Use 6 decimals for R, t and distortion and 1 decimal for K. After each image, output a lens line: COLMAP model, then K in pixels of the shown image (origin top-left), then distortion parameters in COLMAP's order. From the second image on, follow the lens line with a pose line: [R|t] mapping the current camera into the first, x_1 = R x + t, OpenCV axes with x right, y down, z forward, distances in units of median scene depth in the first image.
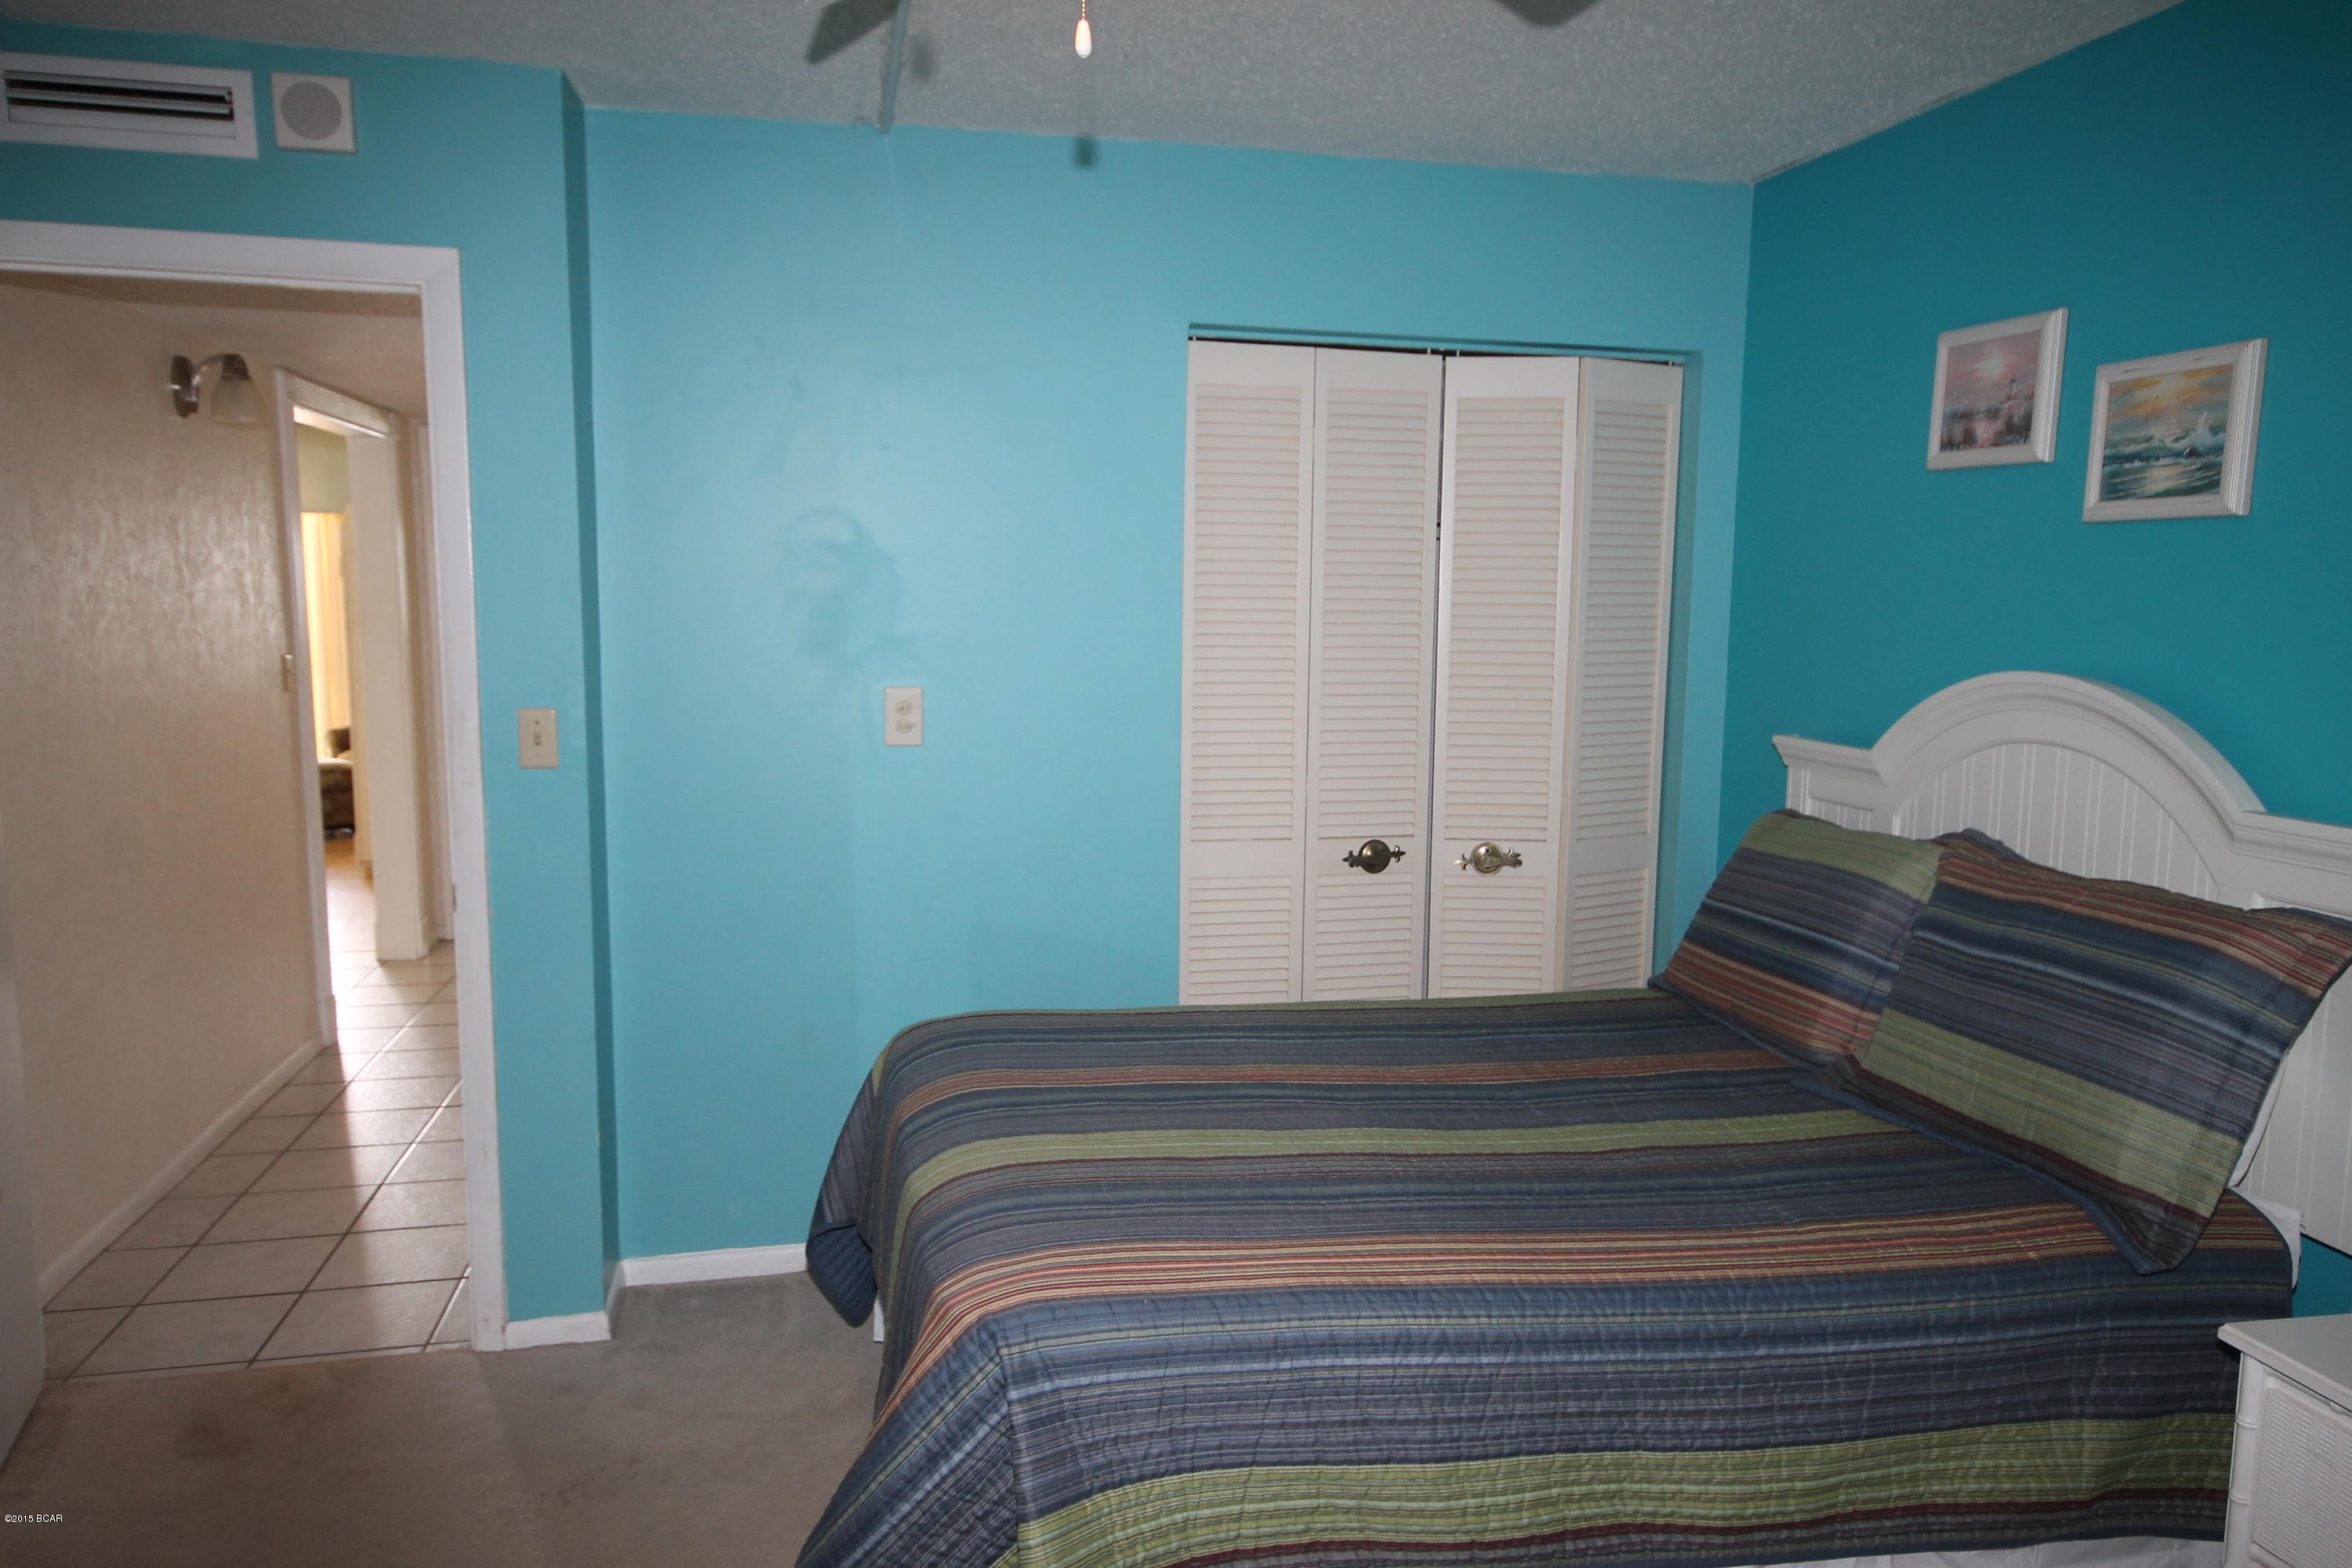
lens RADIAL K [[1618.7, 0, 1172.7], [0, 1618.7, 789.7], [0, 0, 1]] dist [0.016602, 0.009776]
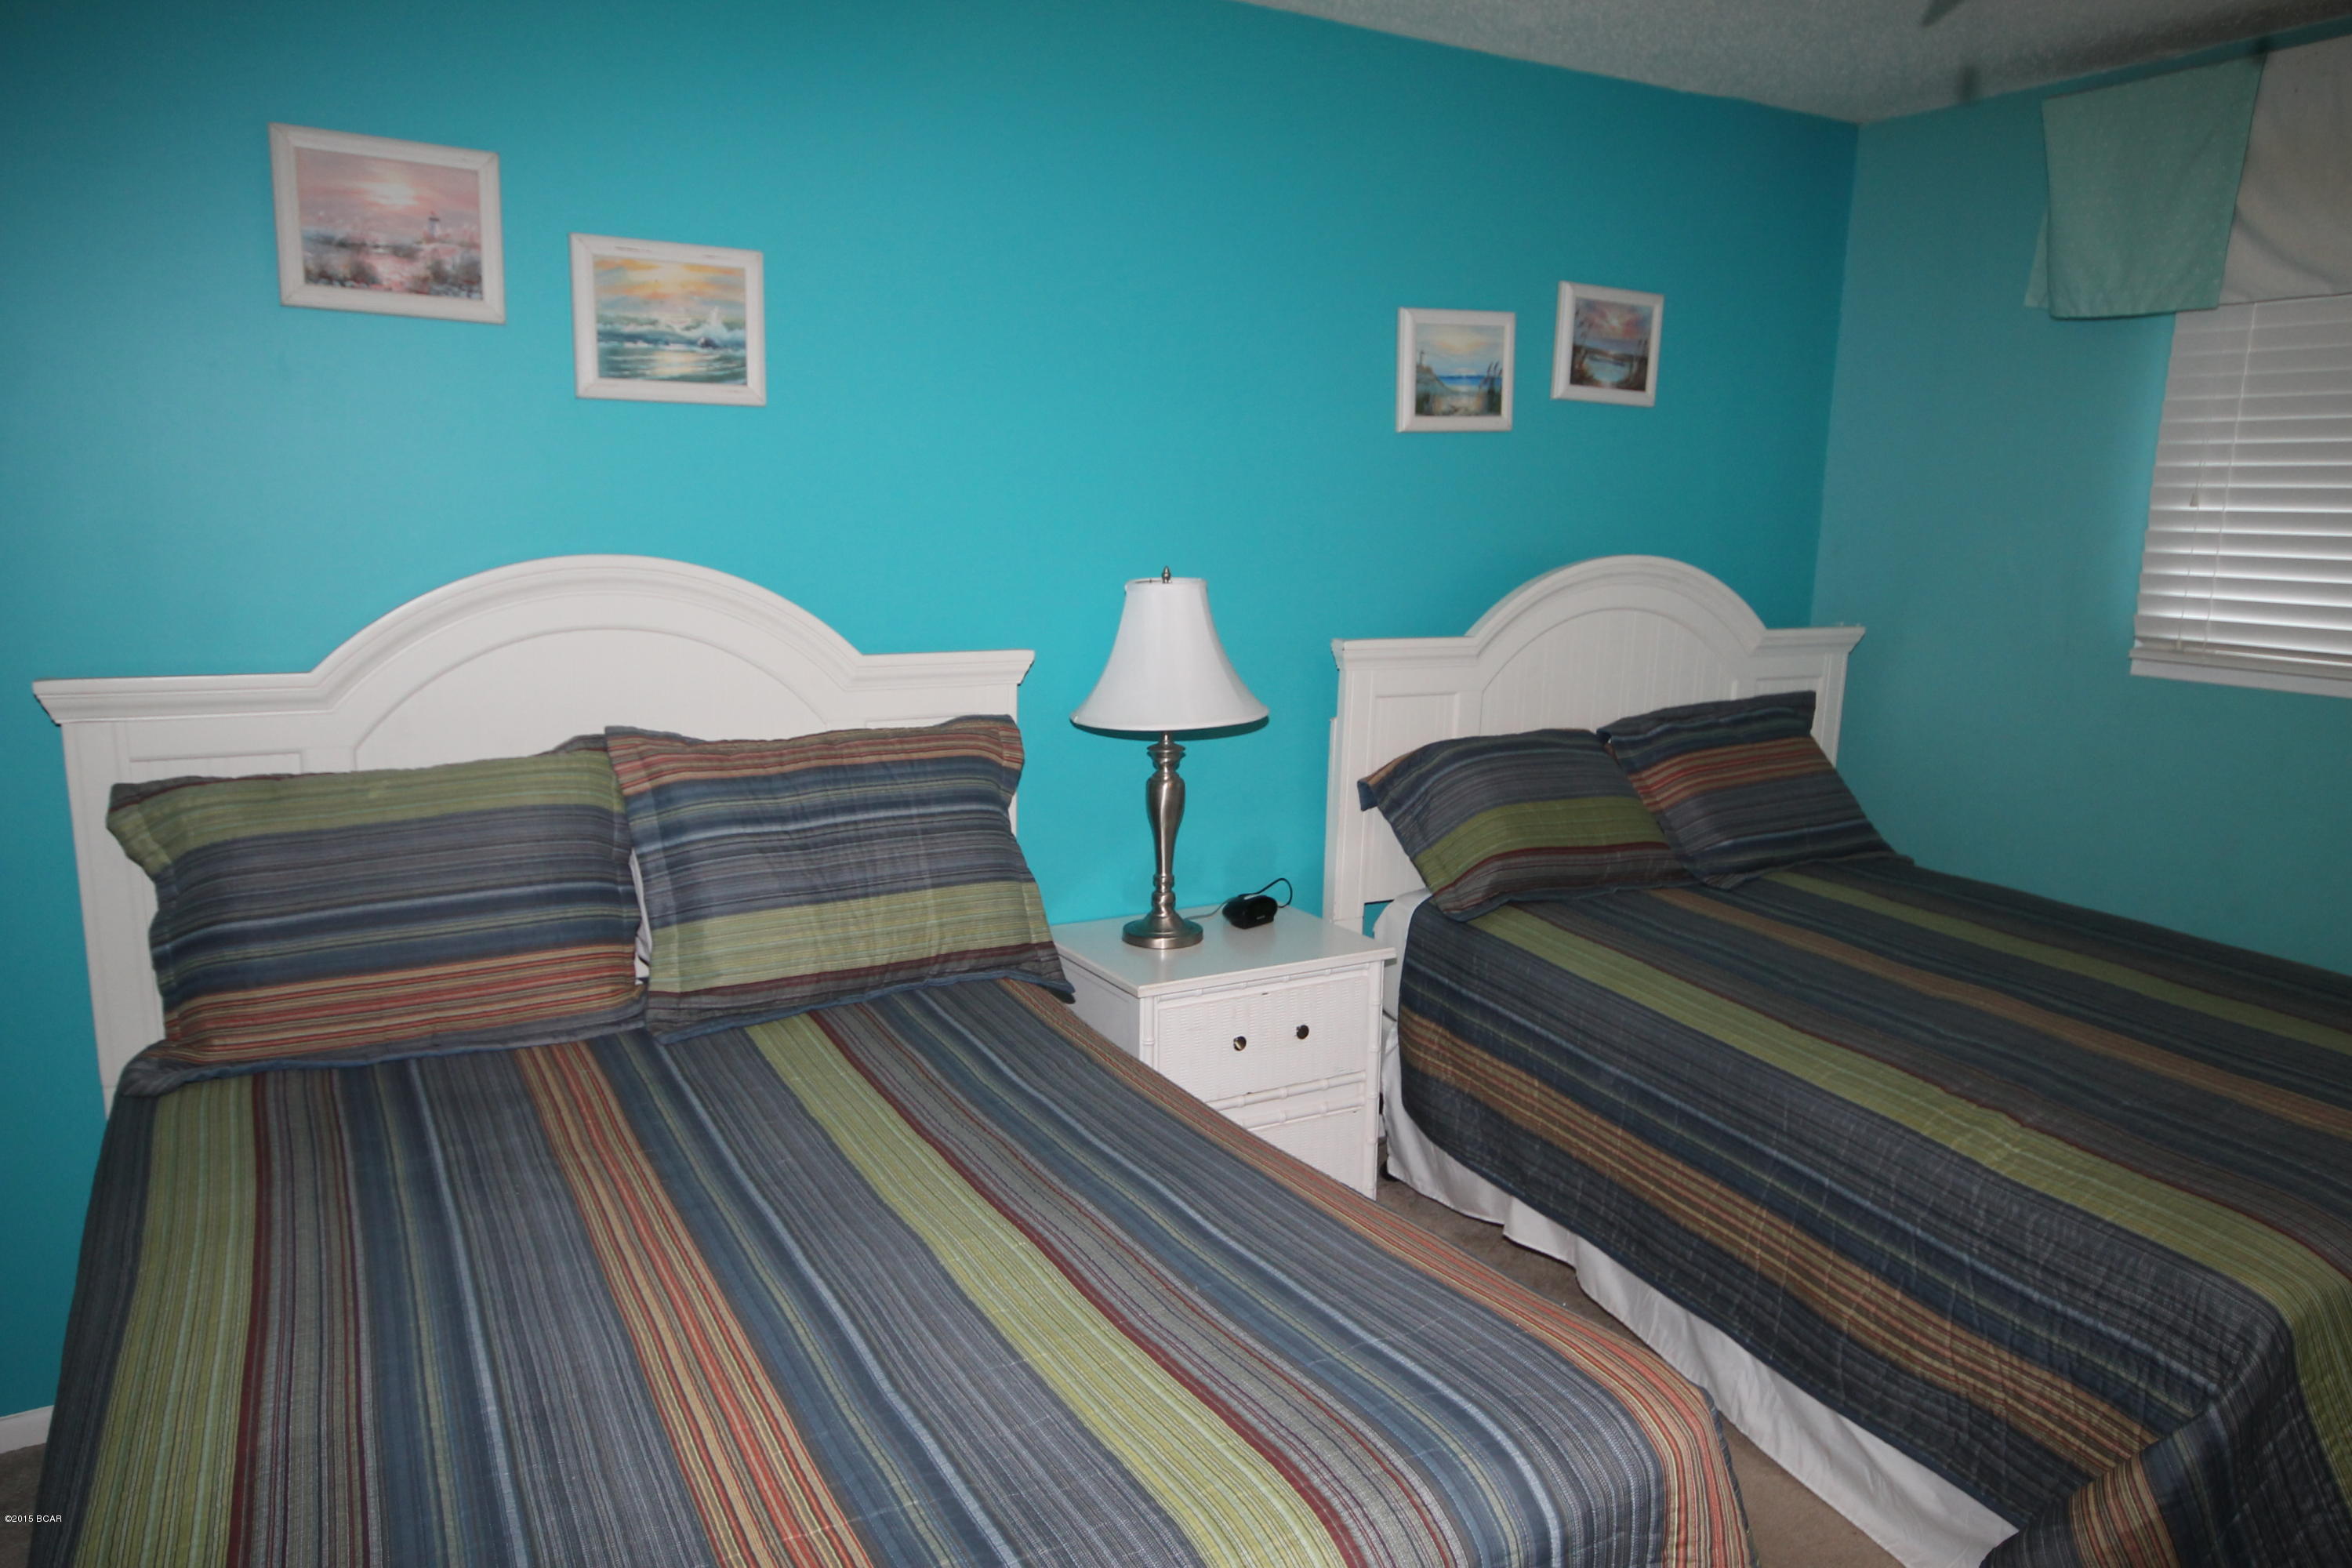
lens RADIAL K [[1618.7, 0, 1173.8], [0, 1618.7, 784.1], [0, 0, 1]] dist [0.016602, 0.009776]
pose [[-0.312064, -0.197703, 0.929263, -0.527626], [0.090385, 0.967494, 0.236190, -0.146098], [-0.945752, 0.157698, -0.284051, 1.036272]]
